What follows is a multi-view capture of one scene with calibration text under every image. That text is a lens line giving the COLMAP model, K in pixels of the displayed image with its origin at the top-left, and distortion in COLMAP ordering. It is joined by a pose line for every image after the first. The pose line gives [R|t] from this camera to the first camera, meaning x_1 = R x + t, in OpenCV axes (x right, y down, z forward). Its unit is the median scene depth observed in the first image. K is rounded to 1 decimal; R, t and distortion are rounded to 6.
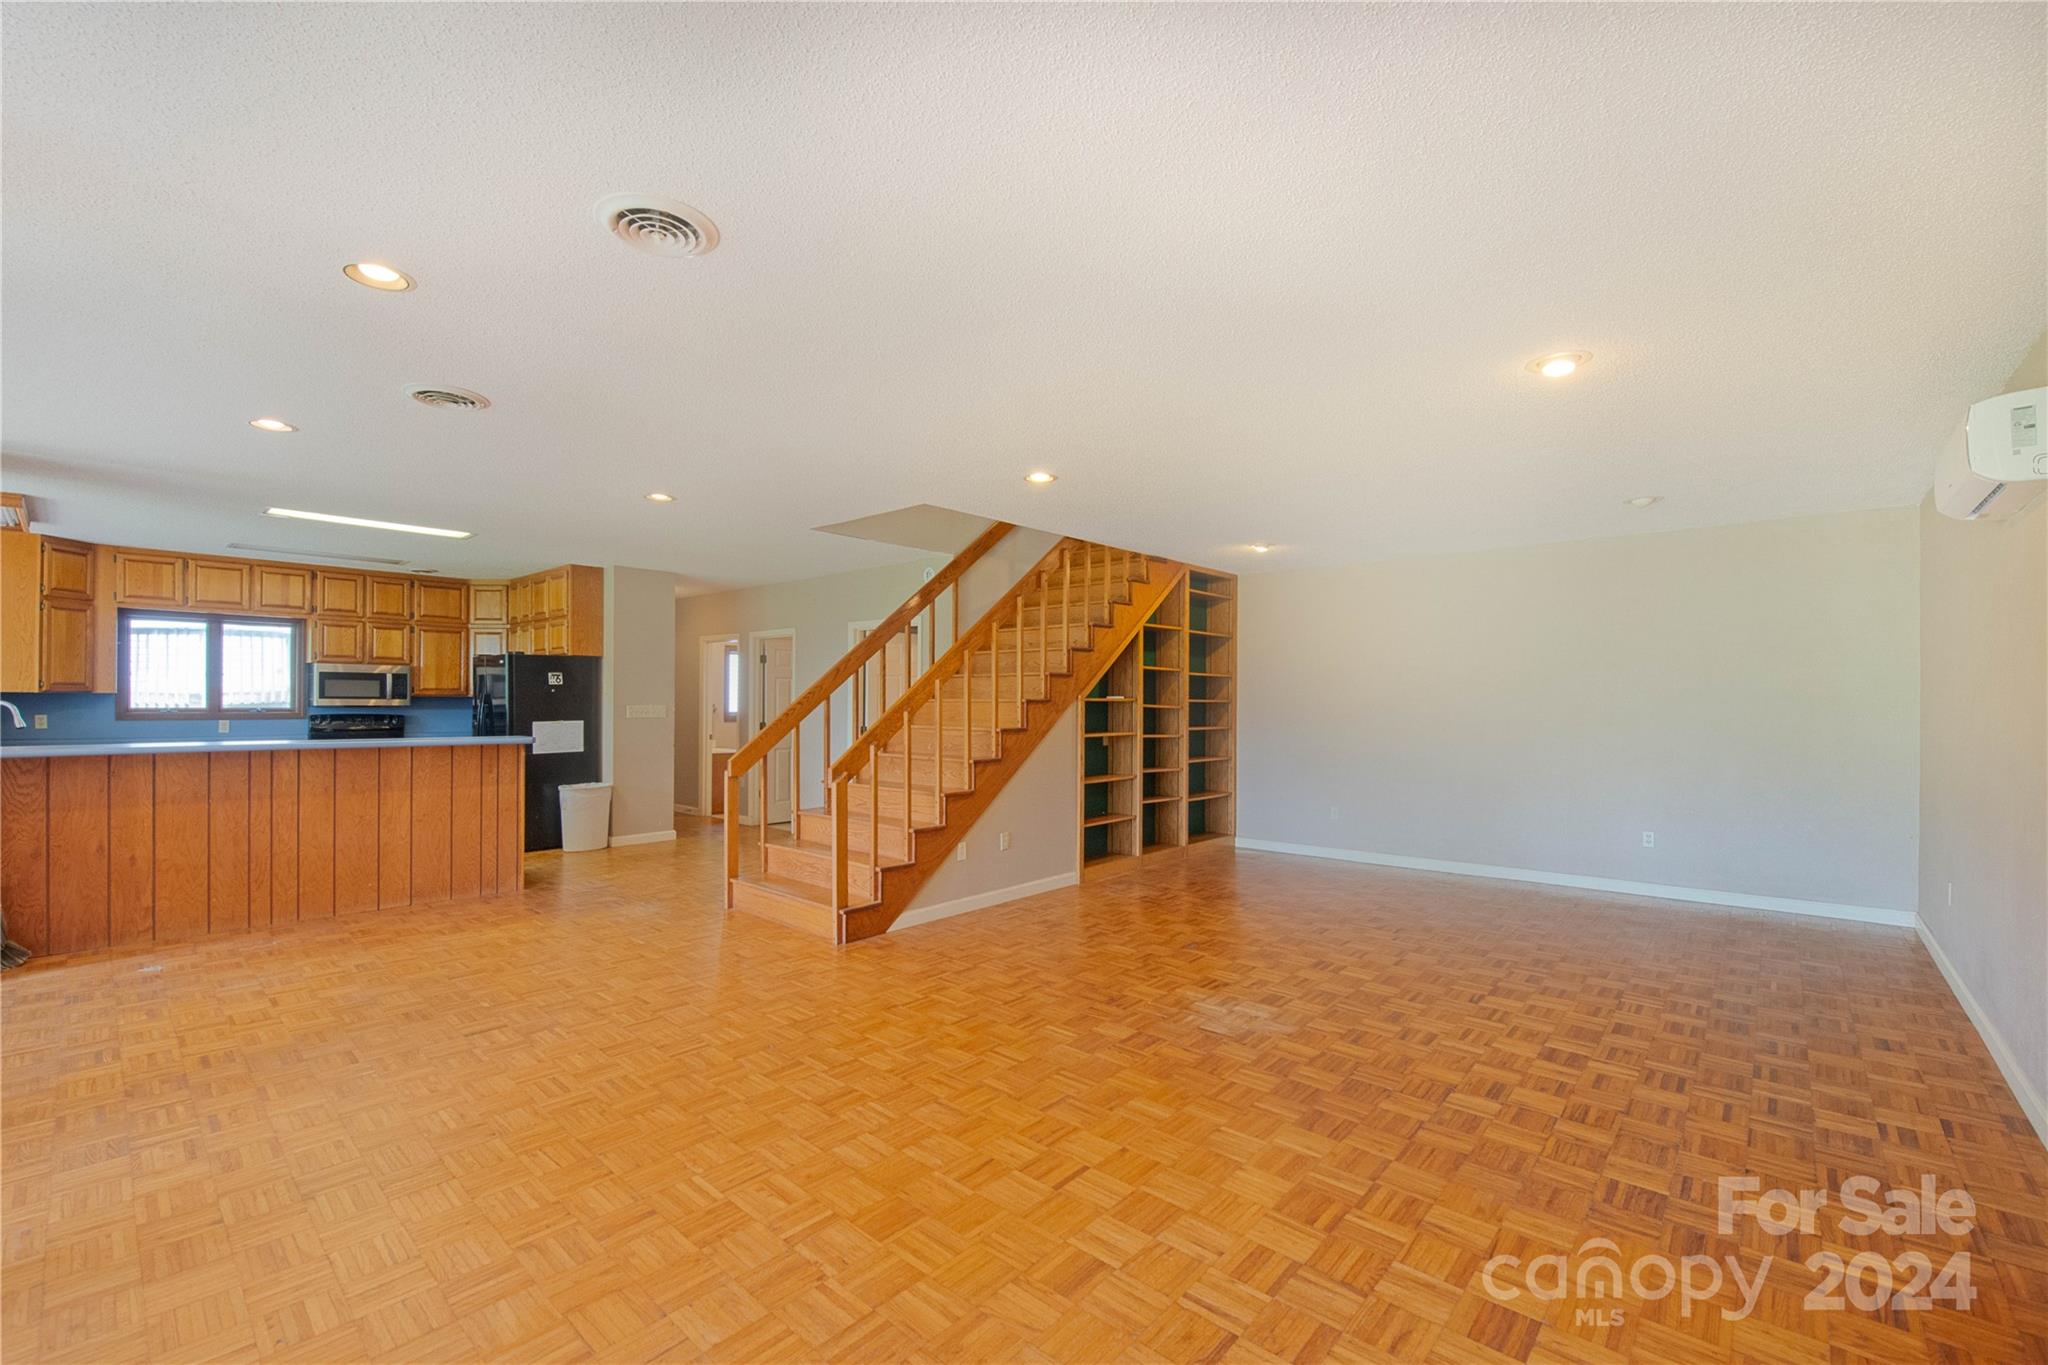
lens RADIAL K [[847.3, 0, 1024.6], [0, 847.3, 704.9], [0, 0, 1]] dist [0.000222, 0.000052]
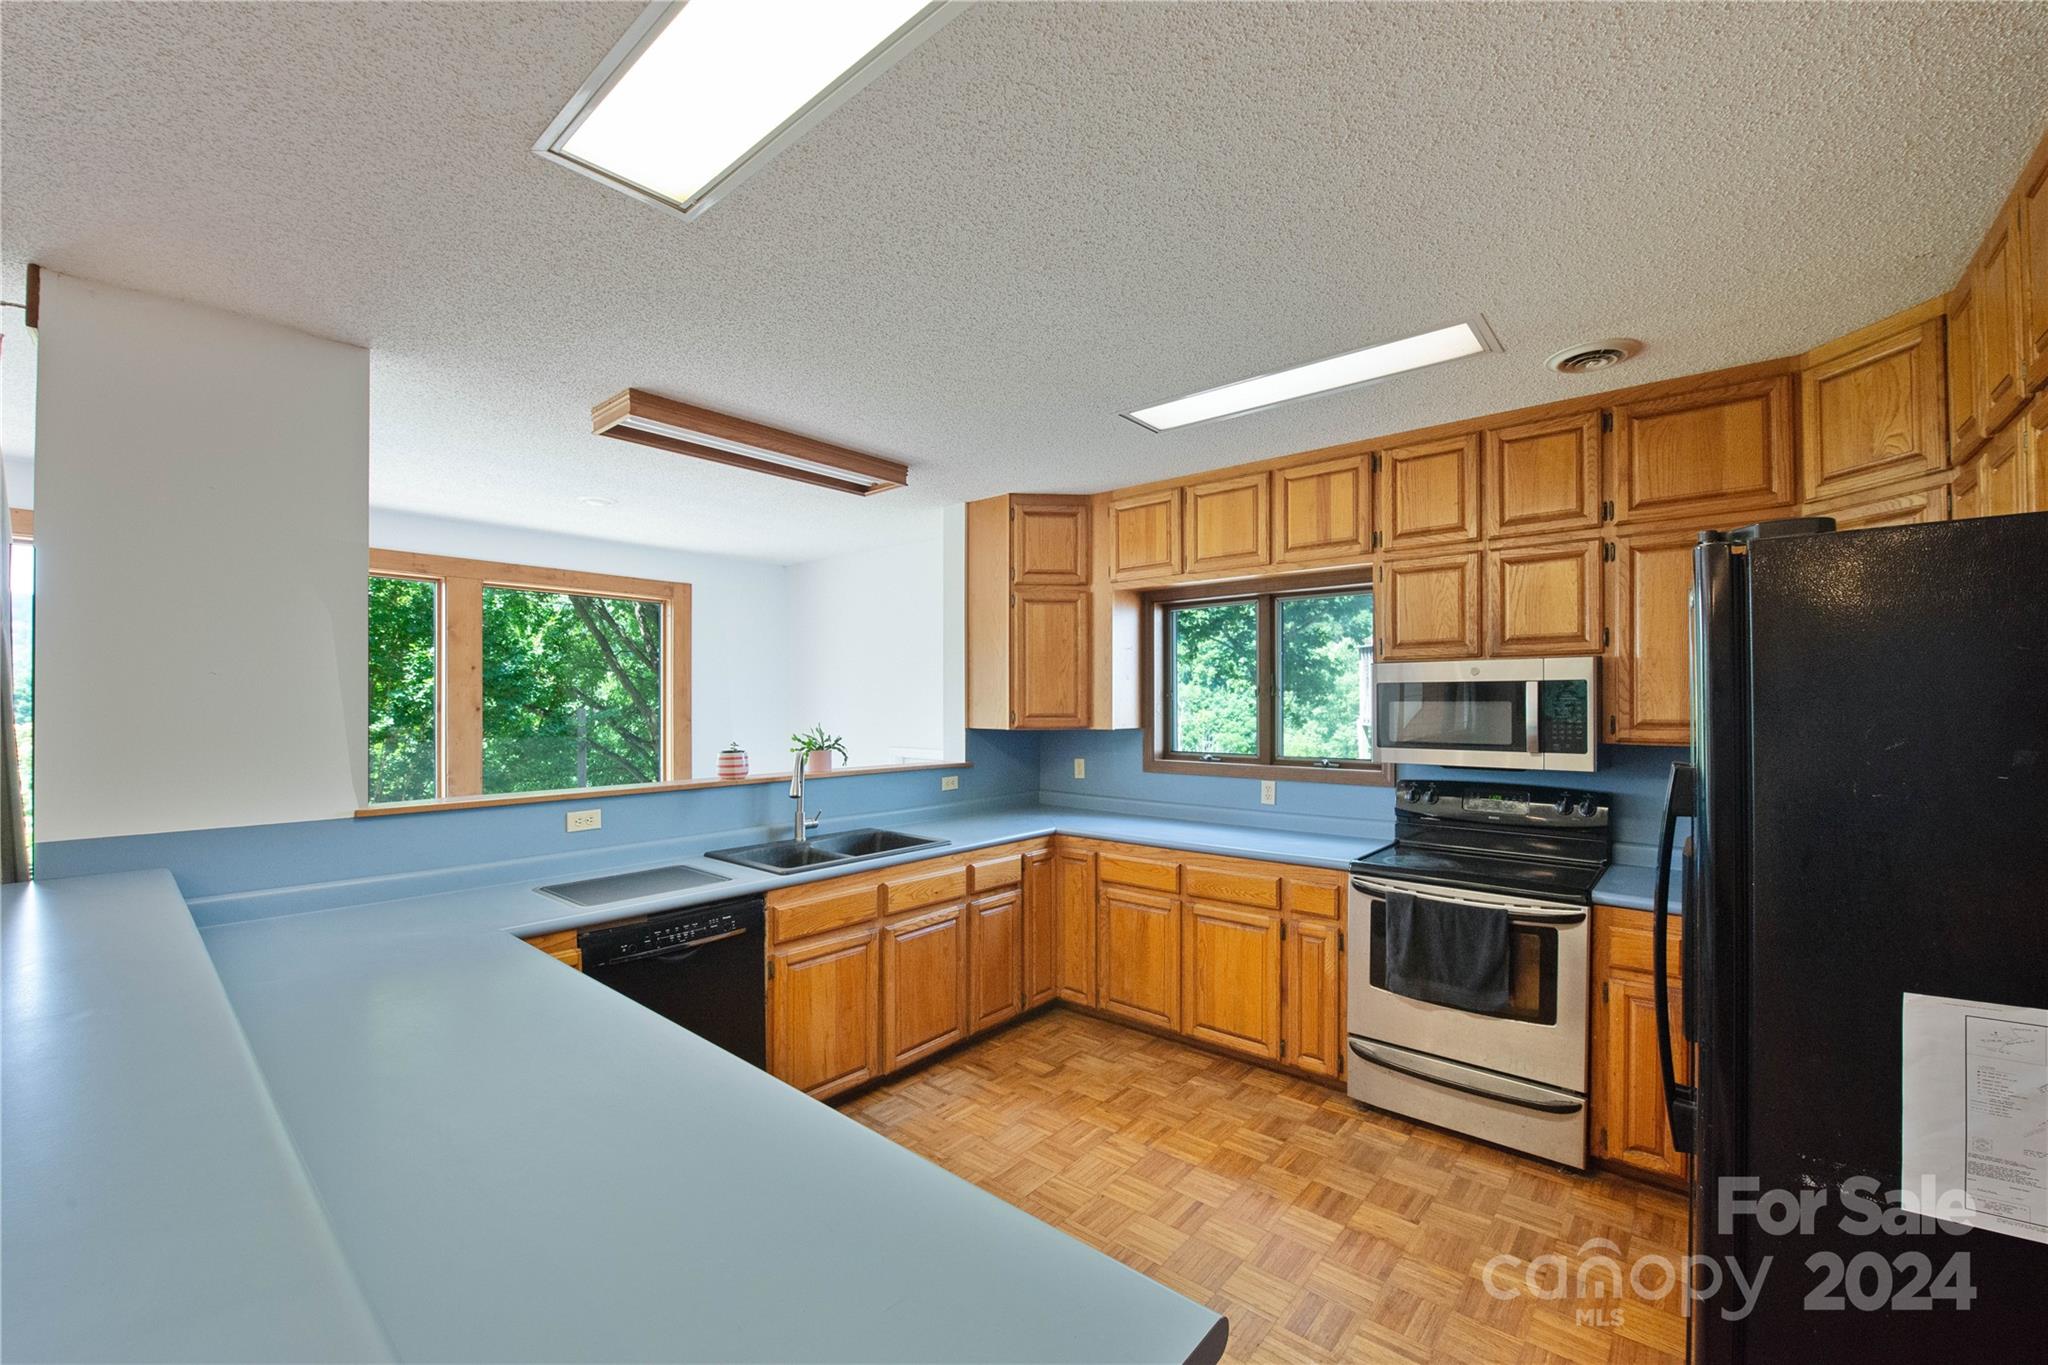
lens RADIAL K [[820.6, 0, 1024.0], [0, 820.6, 682.5], [0, 0, 1]] dist [0.000172, 0.000012]
pose [[0.016227, -0.025144, -0.999552, -0.402646], [0.000498, 0.999684, -0.025139, -0.027707], [0.999868, -0.000090, 0.016234, 0.778238]]
